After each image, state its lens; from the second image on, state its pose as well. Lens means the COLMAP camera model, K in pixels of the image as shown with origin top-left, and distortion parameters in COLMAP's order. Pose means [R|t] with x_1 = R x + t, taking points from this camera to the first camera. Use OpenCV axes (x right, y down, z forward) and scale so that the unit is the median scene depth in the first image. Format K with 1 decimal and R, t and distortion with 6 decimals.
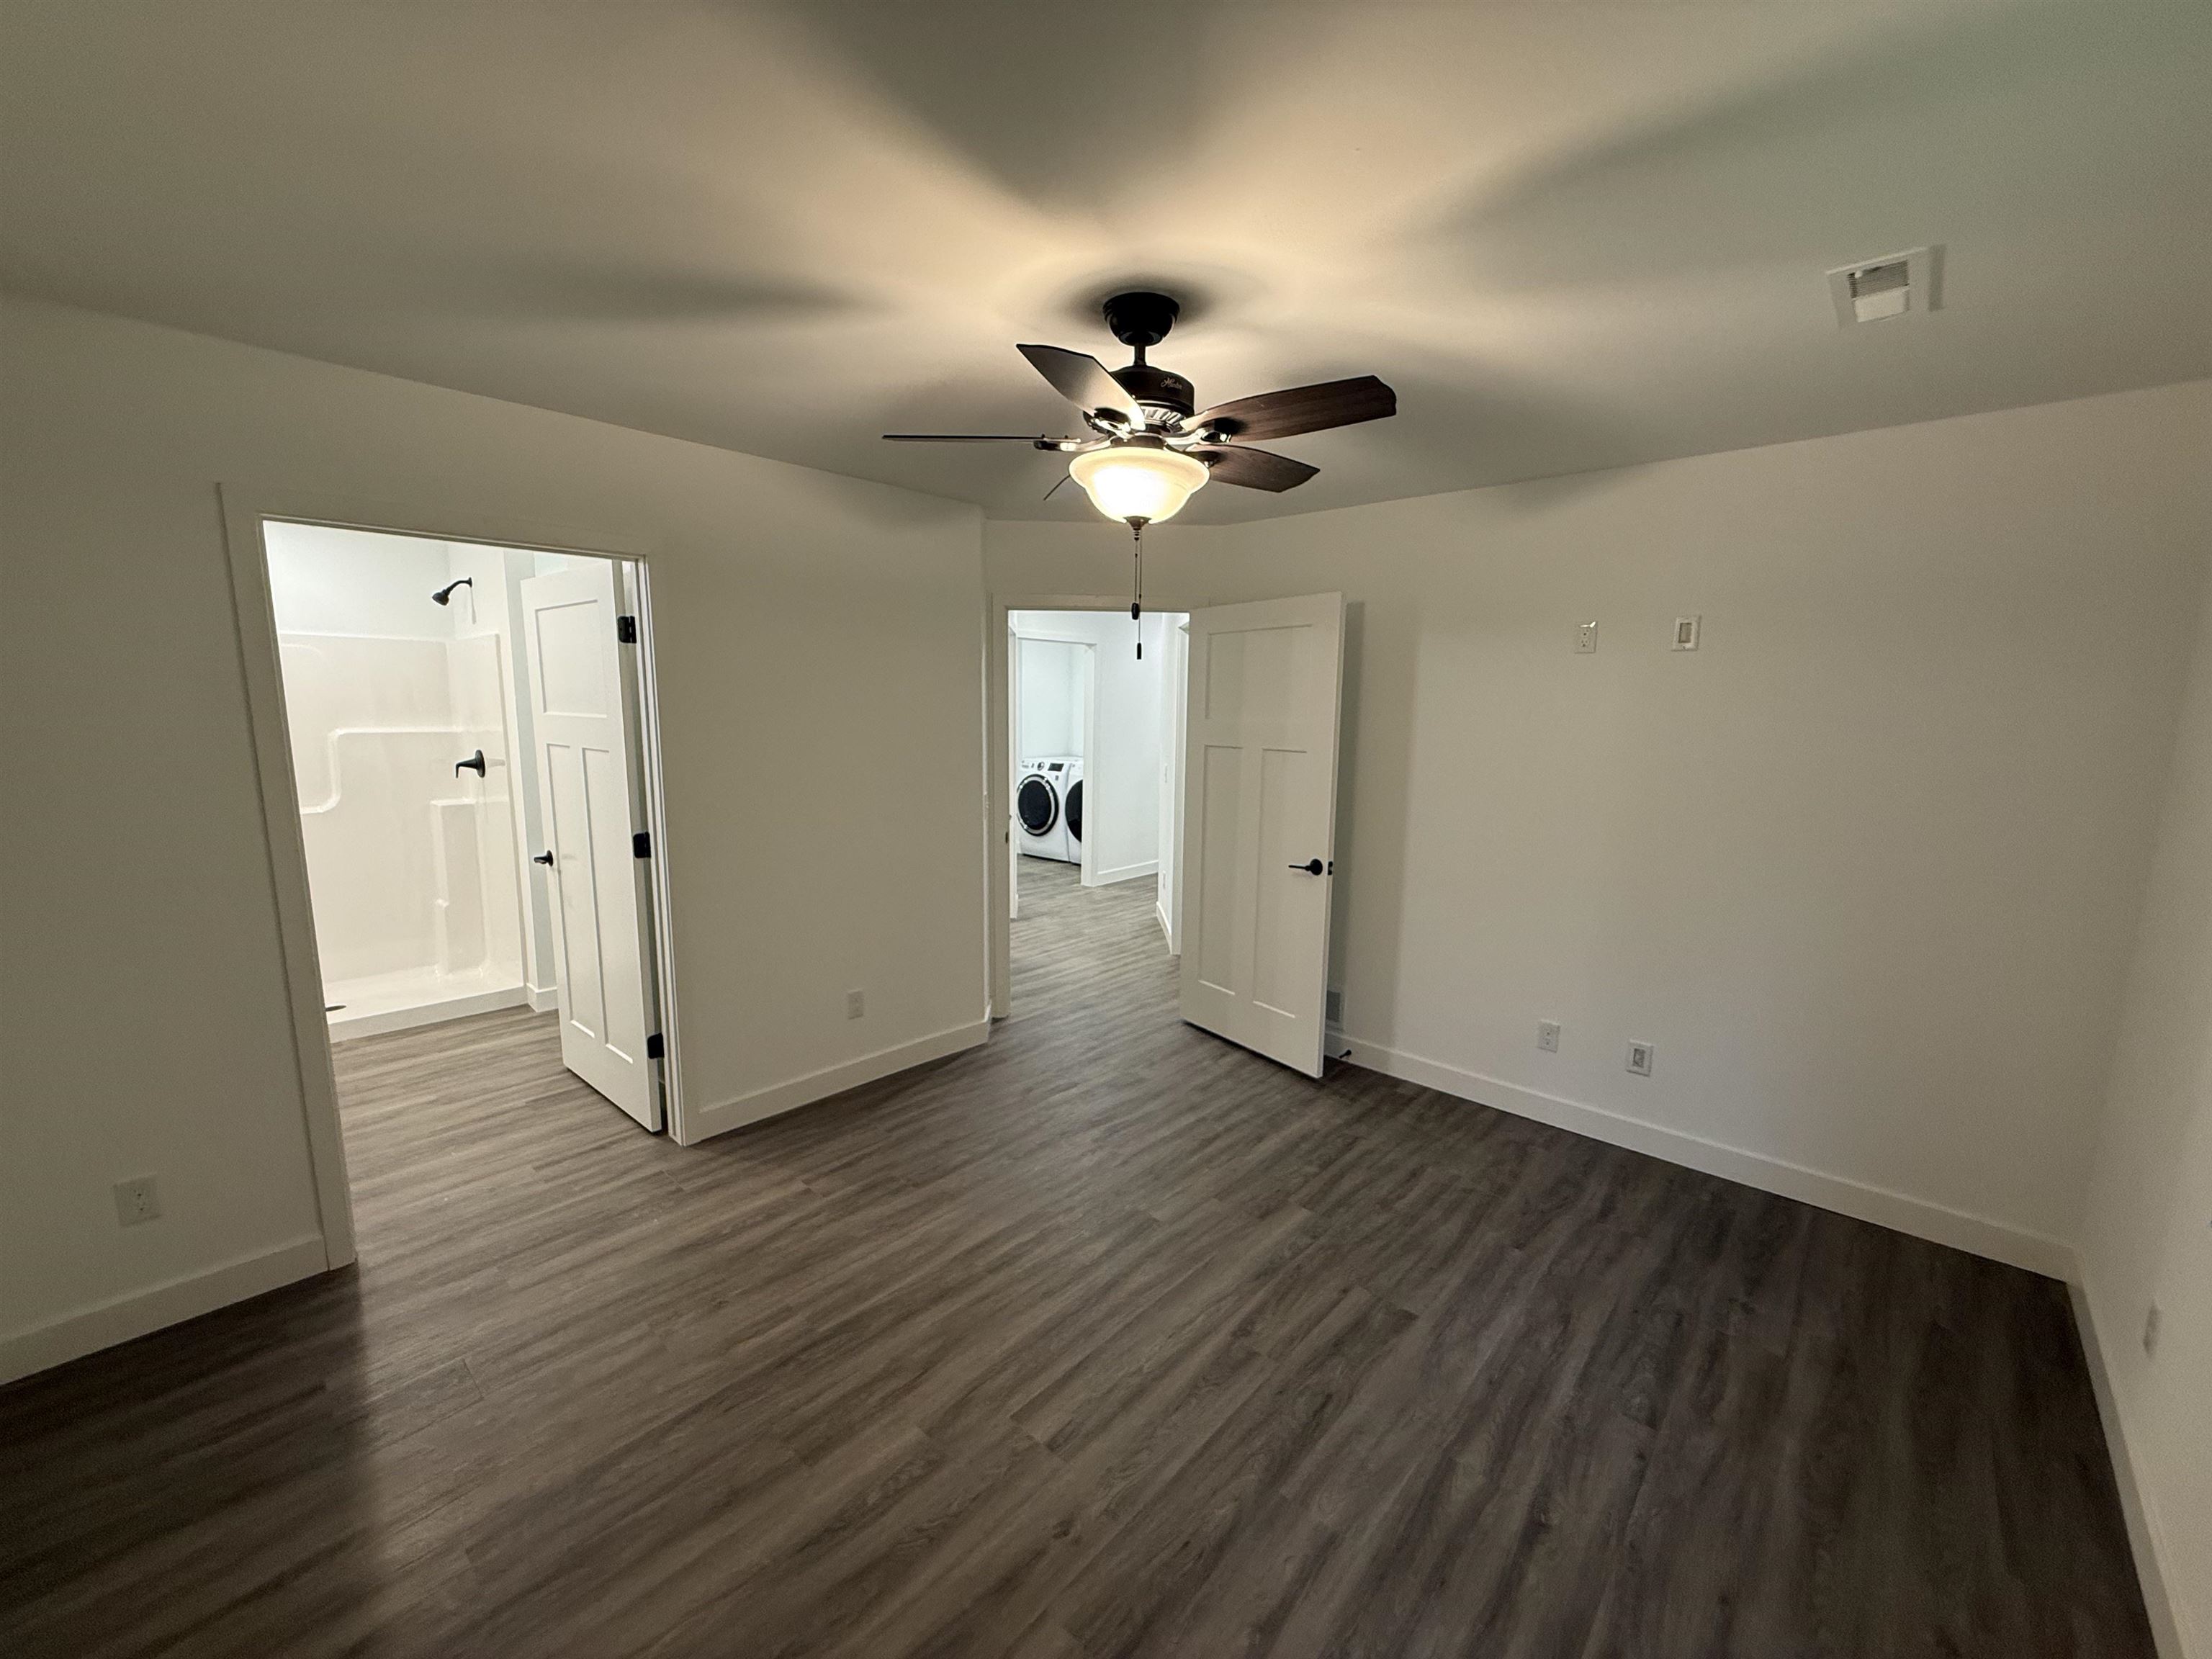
lens RADIAL K [[884.3, 0, 1099.1], [0, 884.3, 832.0], [0, 0, 1]] dist [0.000650, 0.000140]
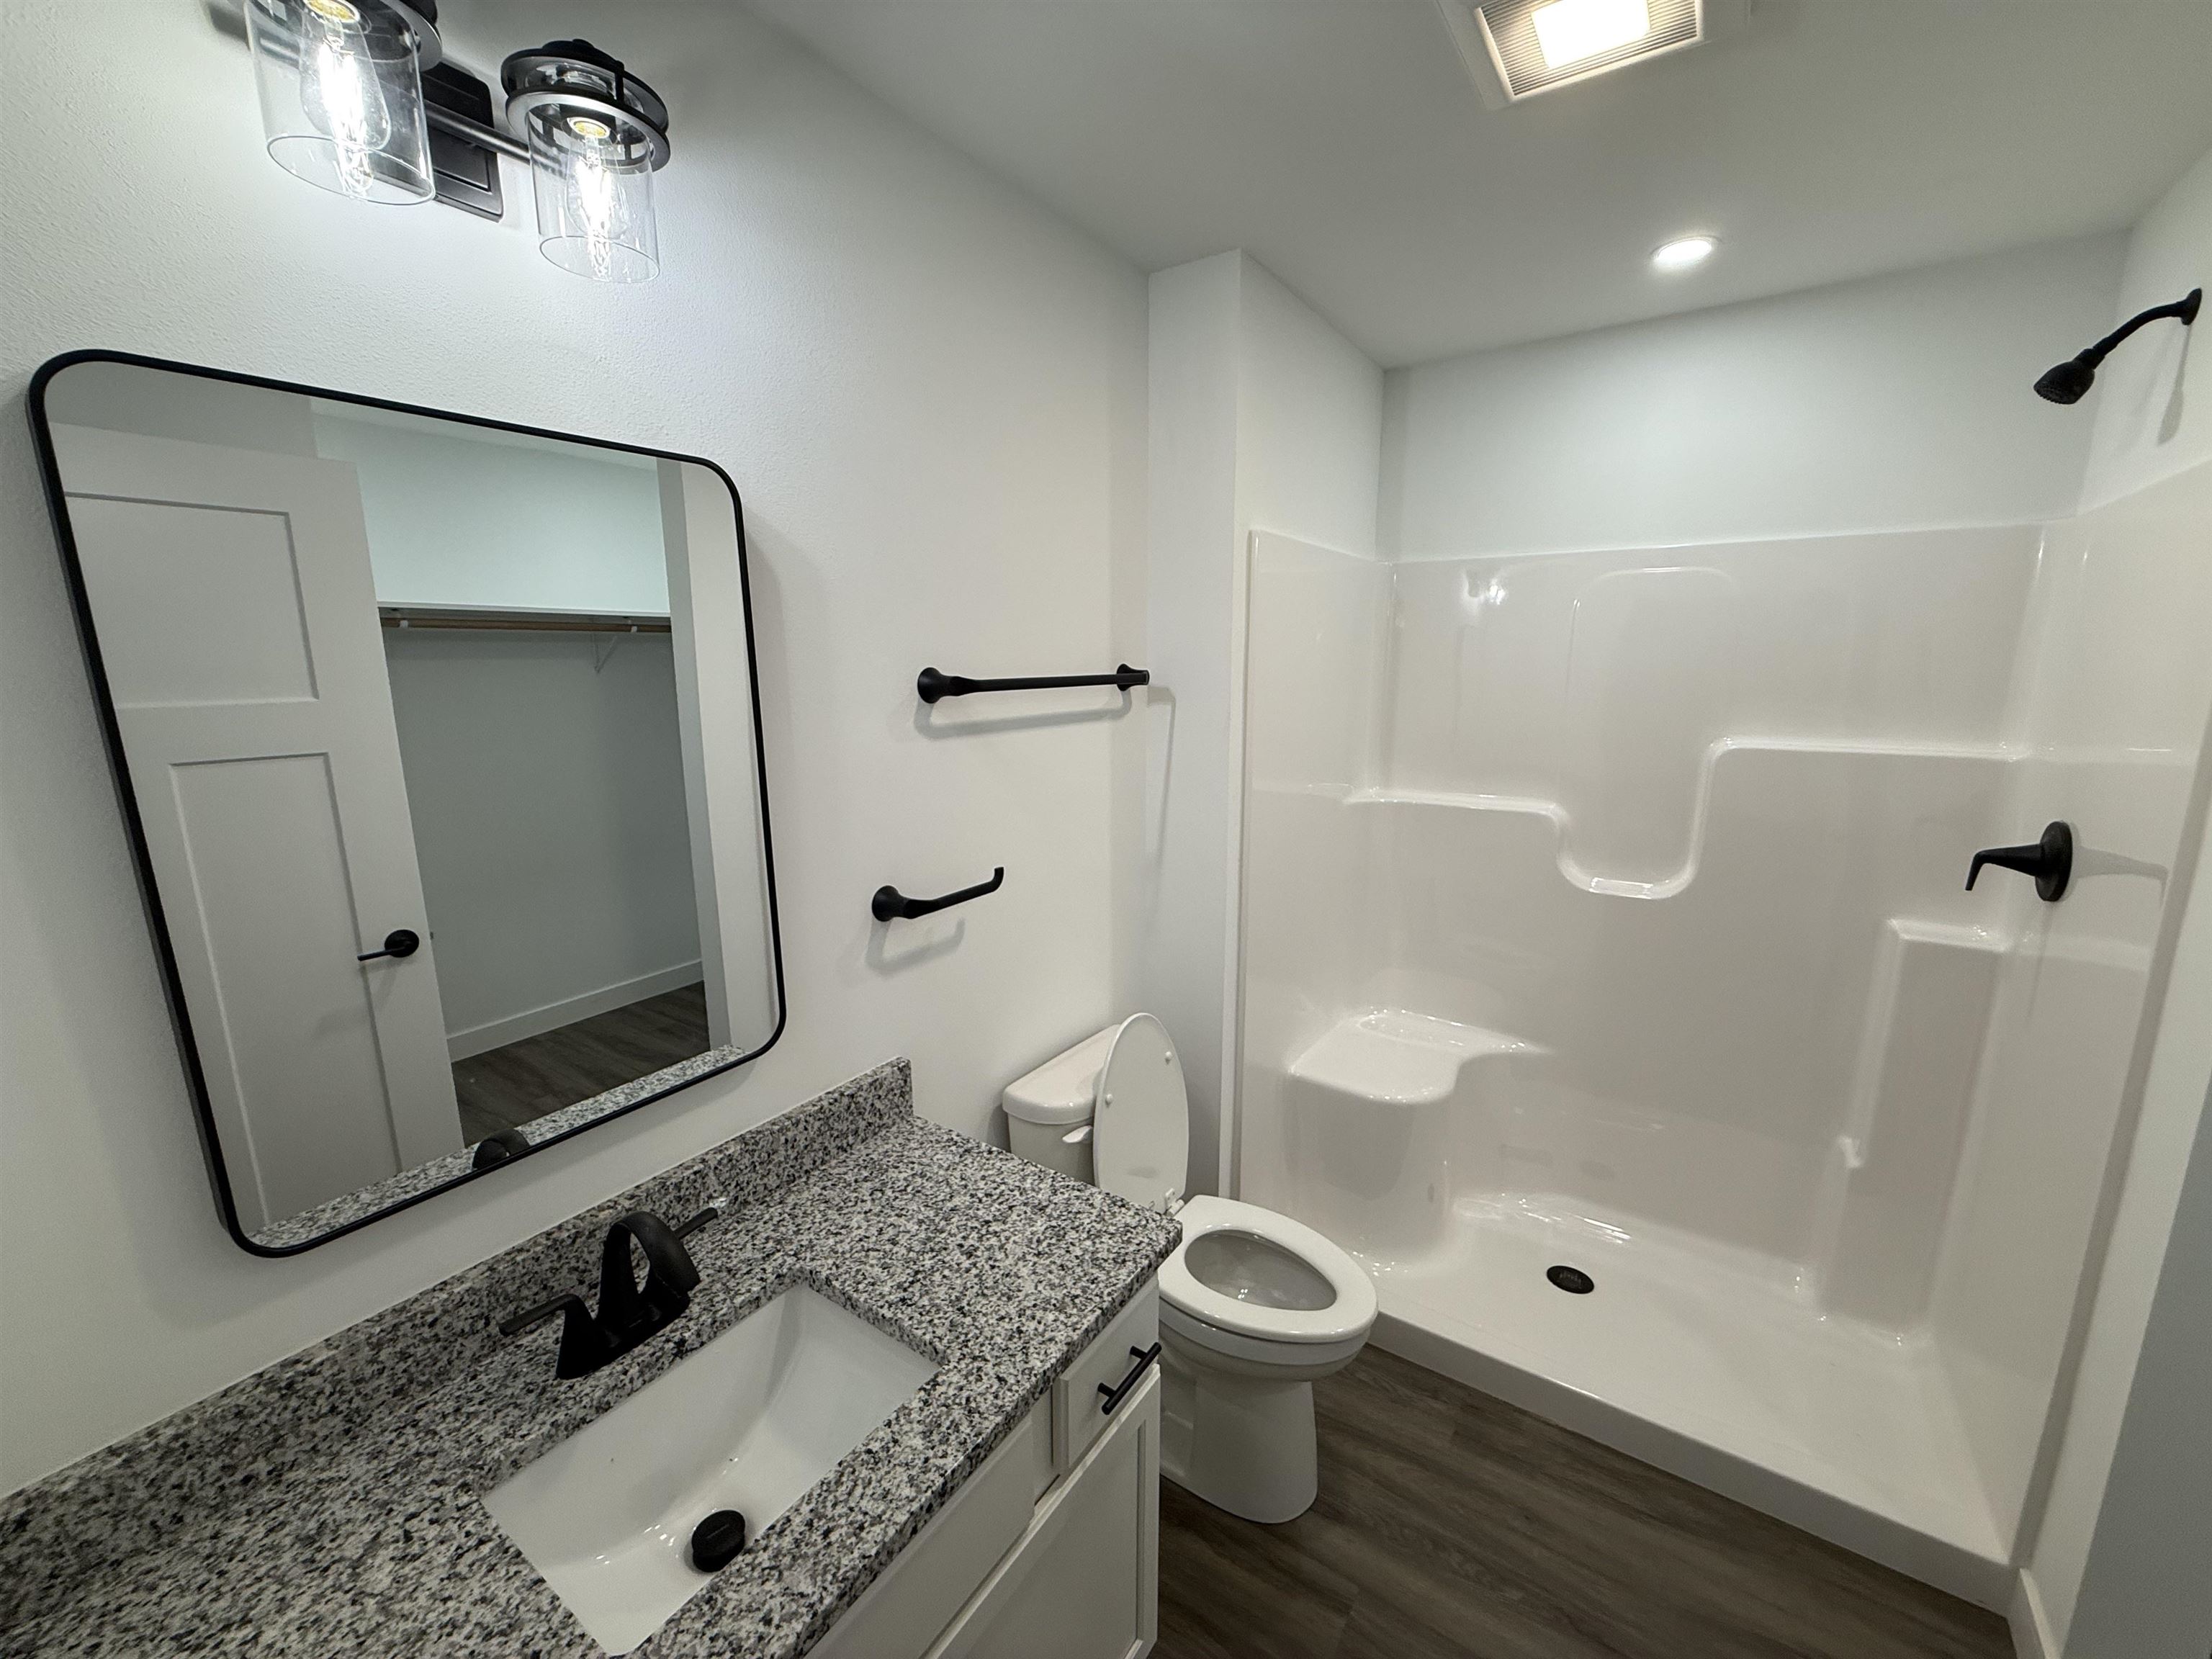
lens RADIAL K [[885.4, 0, 1095.1], [0, 885.4, 814.6], [0, 0, 1]] dist [-0.000157, -0.000016]
pose [[0.141139, 0.165008, -0.976141, -0.881892], [-0.144529, 0.978882, 0.144573, -0.197729], [0.979383, 0.120676, 0.162007, 1.211115]]
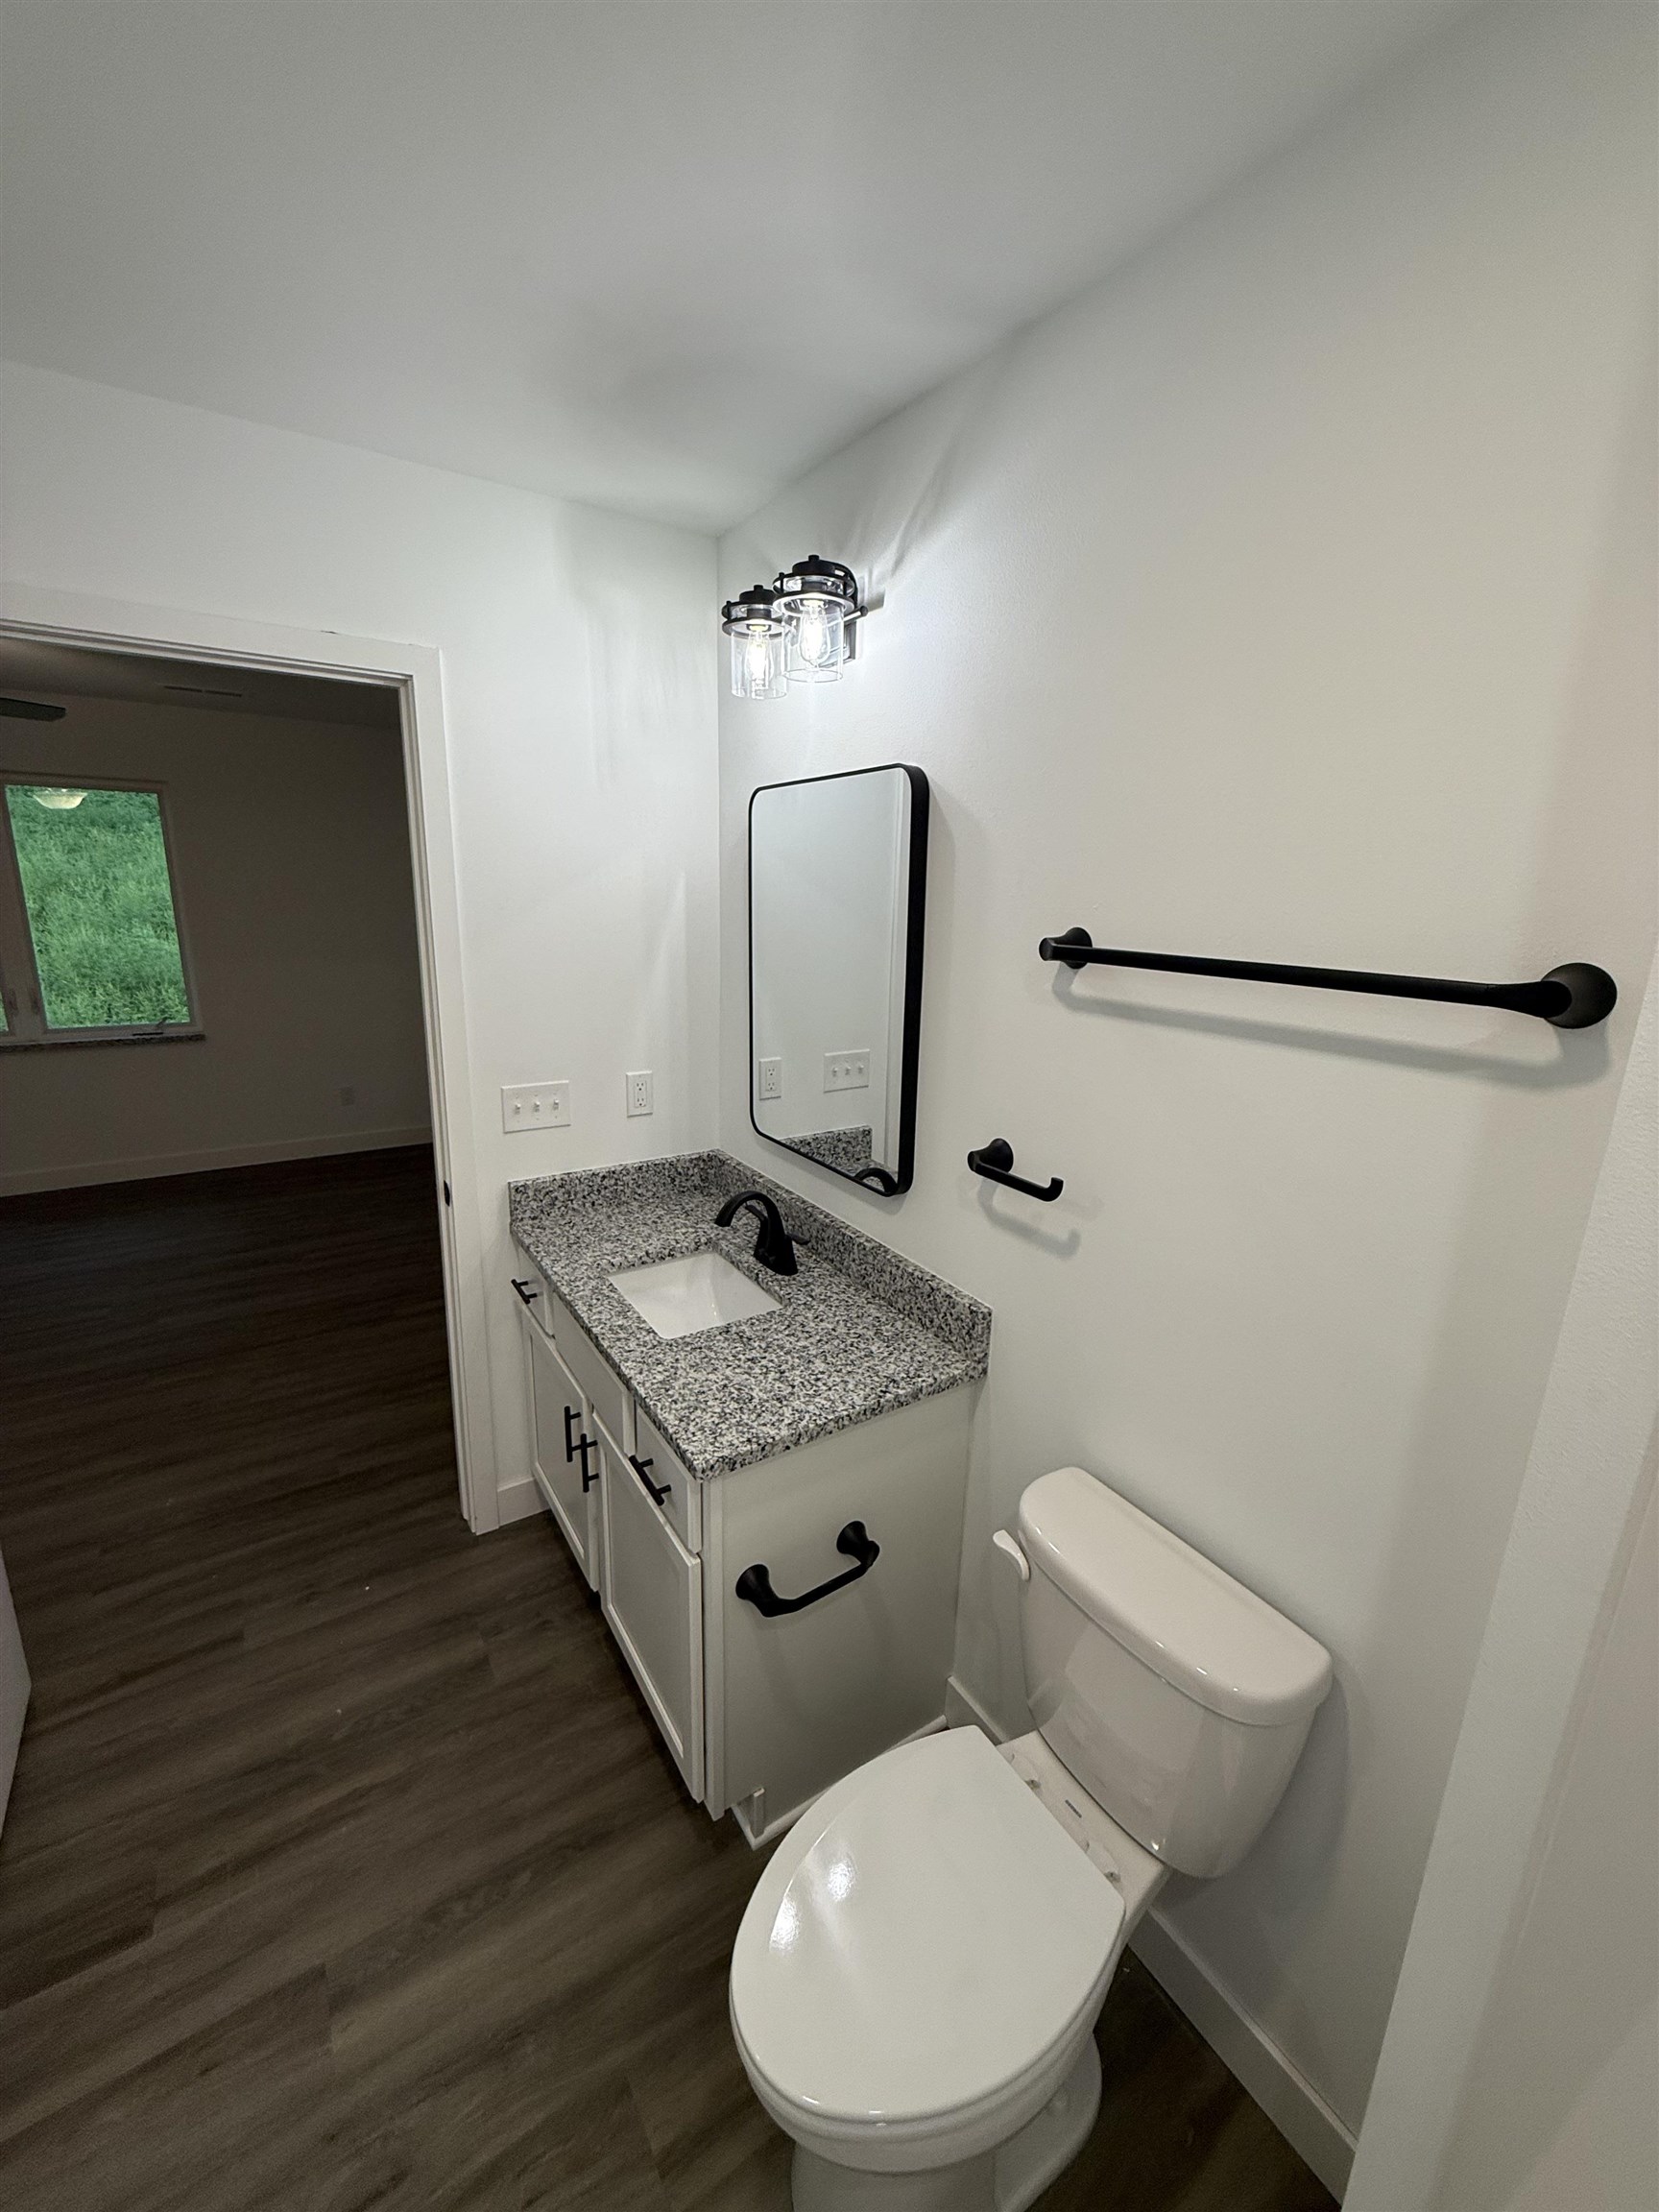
lens RADIAL K [[884.3, 0, 842.1], [0, 884.3, 1096.7], [0, 0, 1]] dist [0.000650, 0.000140]
pose [[-0.971330, -0.087555, 0.221026, -1.589057], [0.003134, 0.924915, 0.380160, -0.313605], [-0.237715, 0.369954, -0.898123, 1.803004]]
